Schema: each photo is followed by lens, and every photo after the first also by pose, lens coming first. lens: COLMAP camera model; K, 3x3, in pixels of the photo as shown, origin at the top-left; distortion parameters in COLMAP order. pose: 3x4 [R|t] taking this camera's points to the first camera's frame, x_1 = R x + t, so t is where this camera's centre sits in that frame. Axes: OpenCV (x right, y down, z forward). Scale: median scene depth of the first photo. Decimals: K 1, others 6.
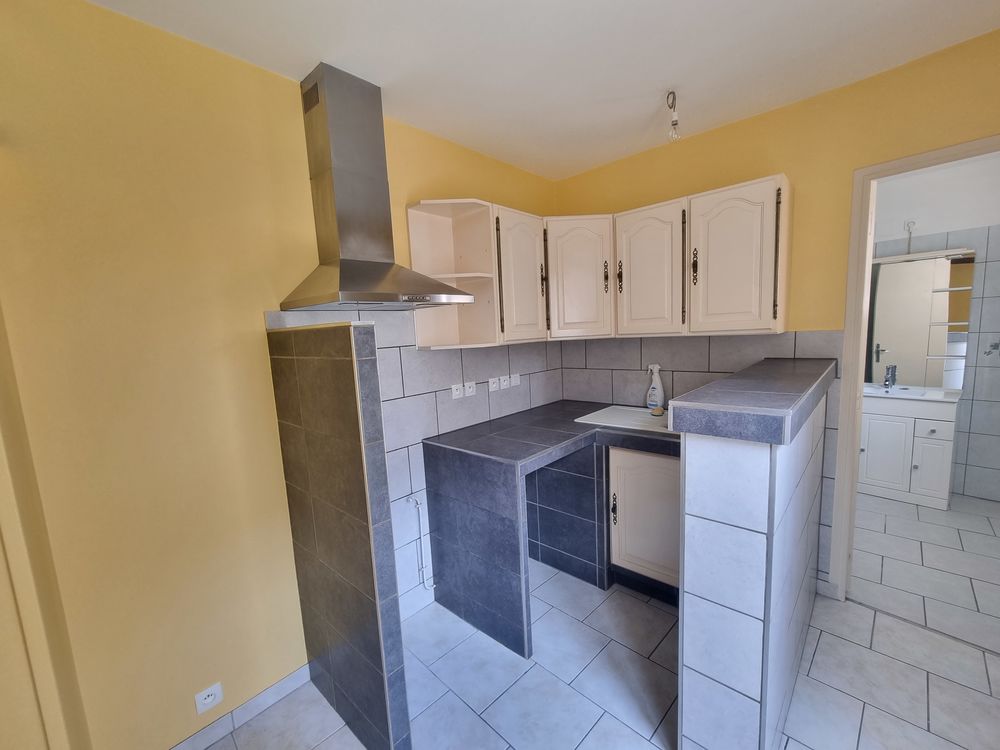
lens RADIAL K [[412.1, 0, 500.1], [0, 412.1, 379.2], [0, 0, 1]] dist [-0.001909, 0.000099]
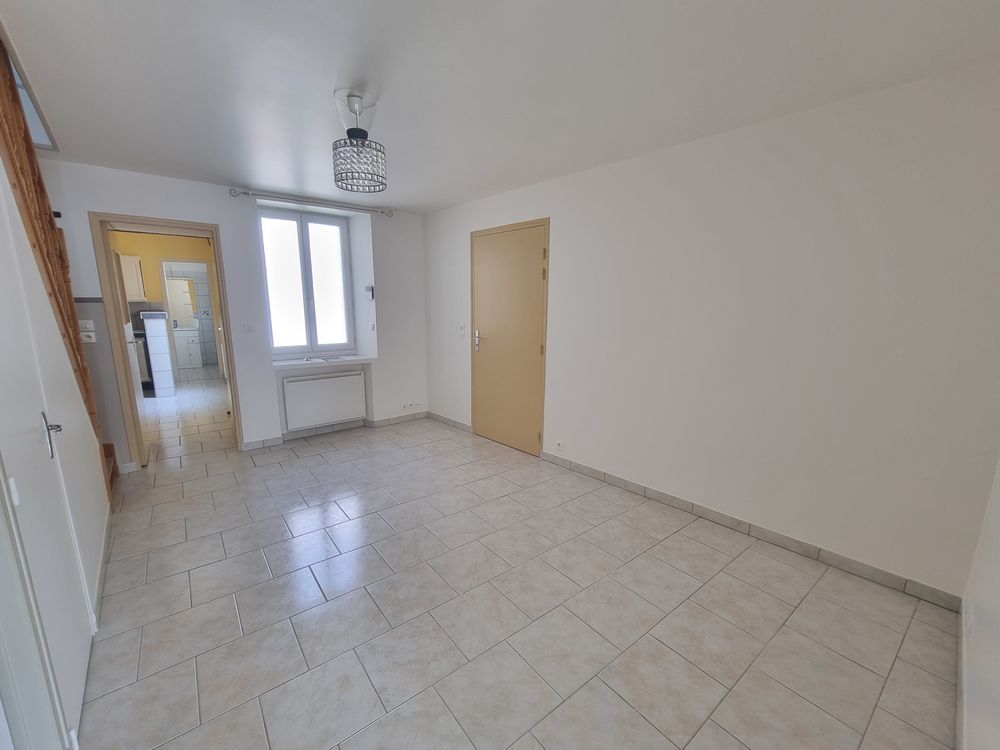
lens RADIAL K [[412.1, 0, 501.5], [0, 412.1, 383.6], [0, 0, 1]] dist [-0.001909, 0.000099]
pose [[0.121184, -0.139442, 0.982787, -2.471870], [0.111267, 0.985752, 0.126143, 0.464473], [-0.986374, 0.094065, 0.134972, -2.360675]]
